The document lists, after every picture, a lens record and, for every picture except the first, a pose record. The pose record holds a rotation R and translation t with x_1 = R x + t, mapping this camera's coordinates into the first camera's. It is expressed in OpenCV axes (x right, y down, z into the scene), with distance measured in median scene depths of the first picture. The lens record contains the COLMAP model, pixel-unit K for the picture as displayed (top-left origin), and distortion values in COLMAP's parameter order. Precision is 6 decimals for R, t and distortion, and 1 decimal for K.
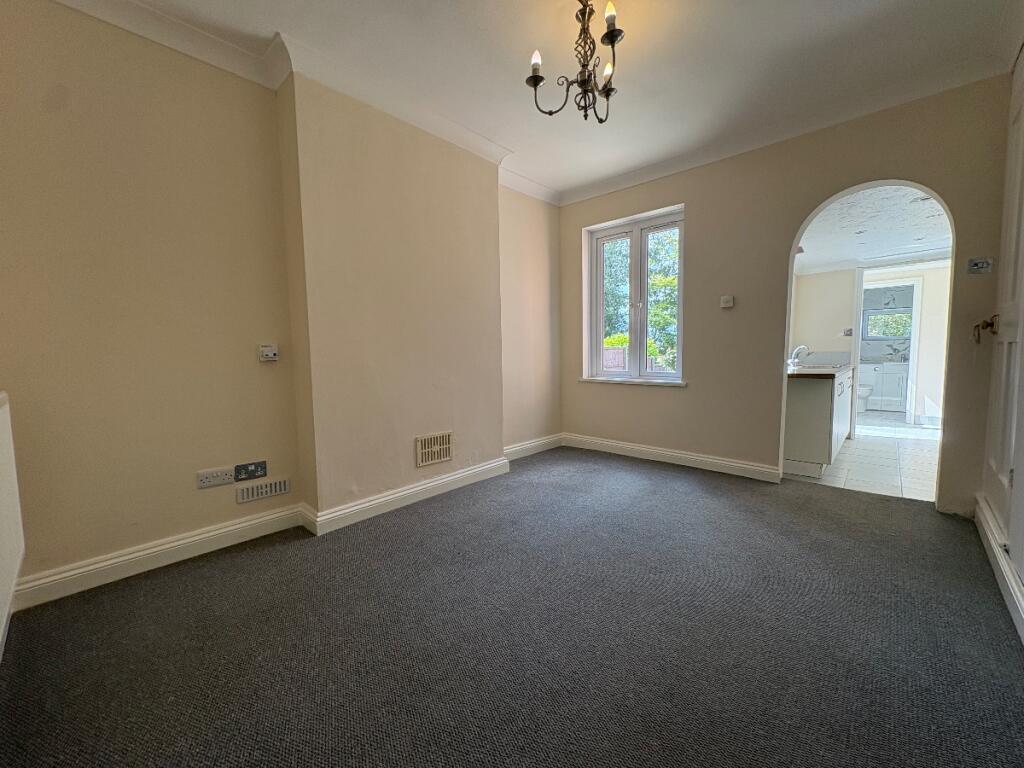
lens RADIAL K [[407.4, 0, 515.8], [0, 407.4, 384.6], [0, 0, 1]] dist [-0.002005, -0.000042]
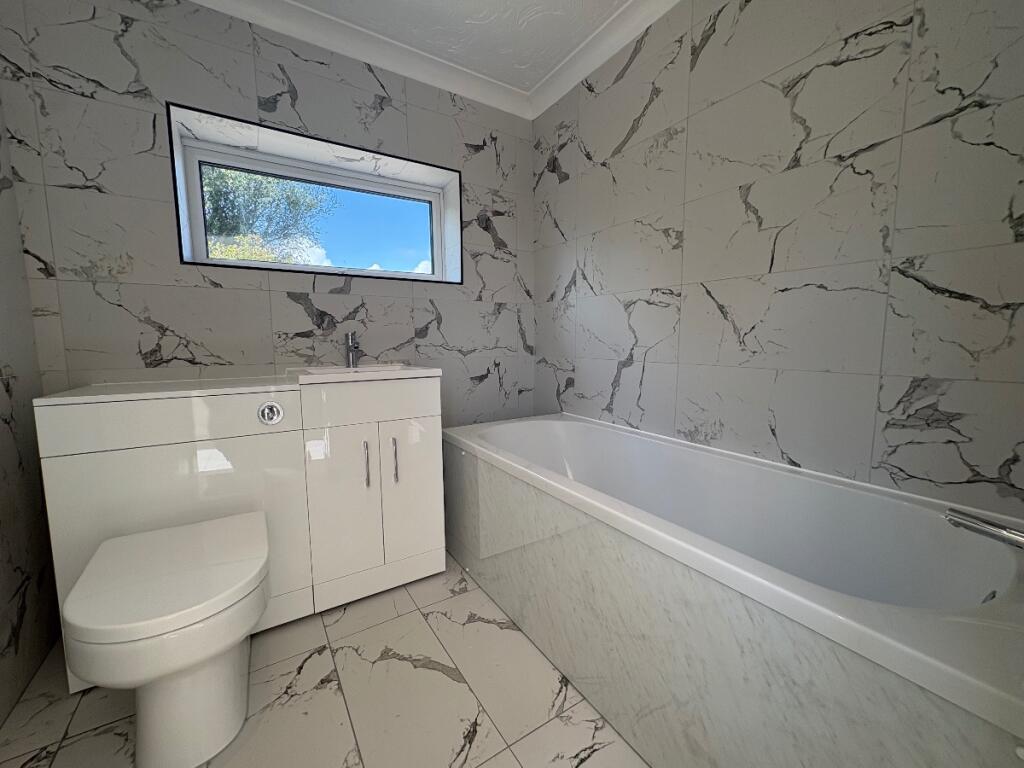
lens RADIAL K [[407.4, 0, 516.1], [0, 407.4, 384.5], [0, 0, 1]] dist [-0.002005, -0.000042]
pose [[0.242692, -0.090366, 0.965885, 1.432381], [0.078873, 0.994194, 0.073197, -0.106415], [-0.966892, 0.058418, 0.248410, 1.641561]]
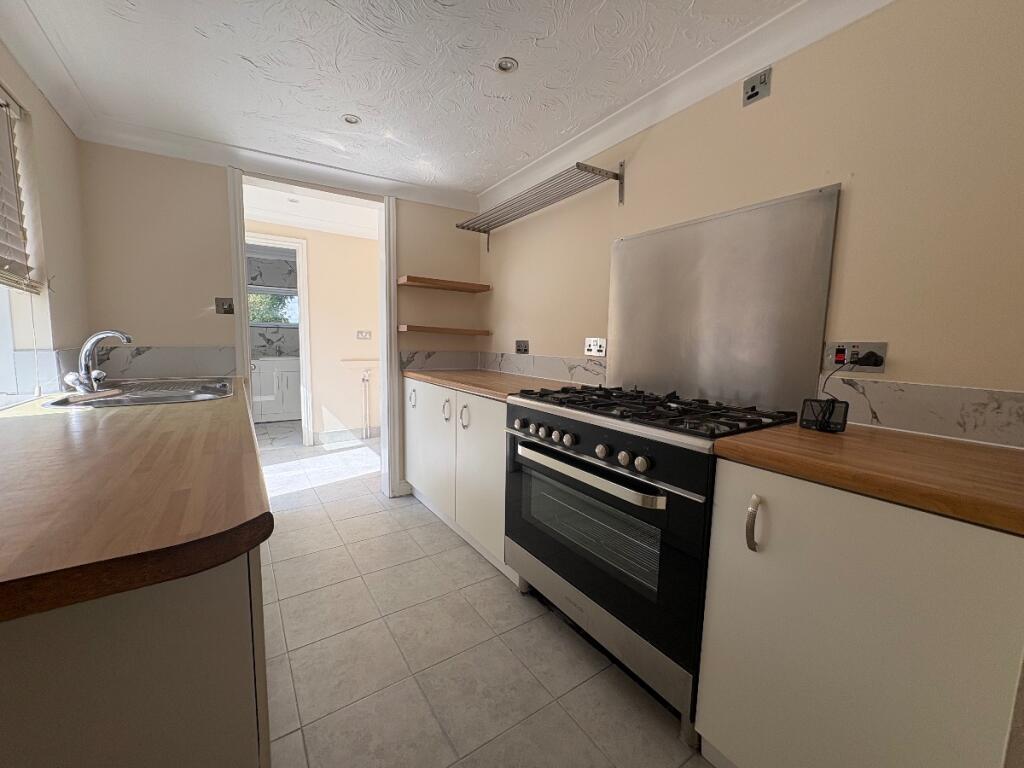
lens RADIAL K [[407.4, 0, 509.7], [0, 407.4, 383.6], [0, 0, 1]] dist [-0.002005, -0.000042]
pose [[0.230620, -0.083825, 0.969427, 0.560008], [0.050727, 0.995963, 0.074052, -0.074935], [-0.971721, 0.032098, 0.233941, 0.746543]]
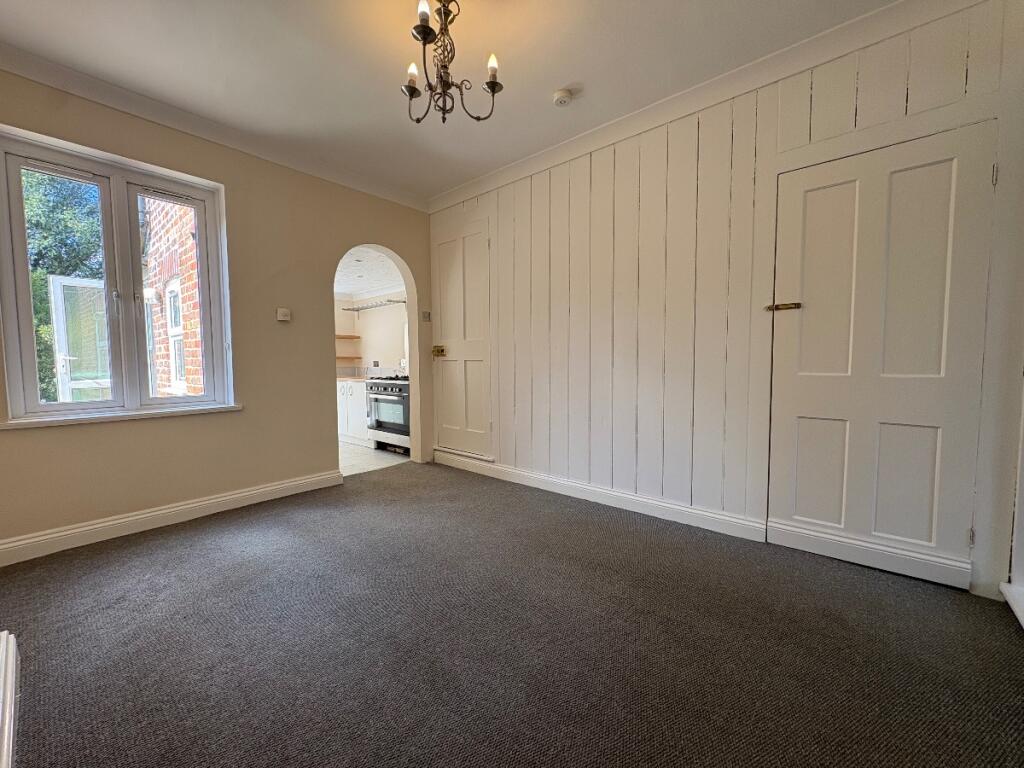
lens RADIAL K [[407.4, 0, 514.6], [0, 407.4, 380.4], [0, 0, 1]] dist [-0.002005, -0.000042]
pose [[-0.050450, -0.033192, 0.998175, -0.379794], [0.088394, 0.995377, 0.037567, -0.031541], [-0.994807, 0.090128, -0.047283, 0.425490]]
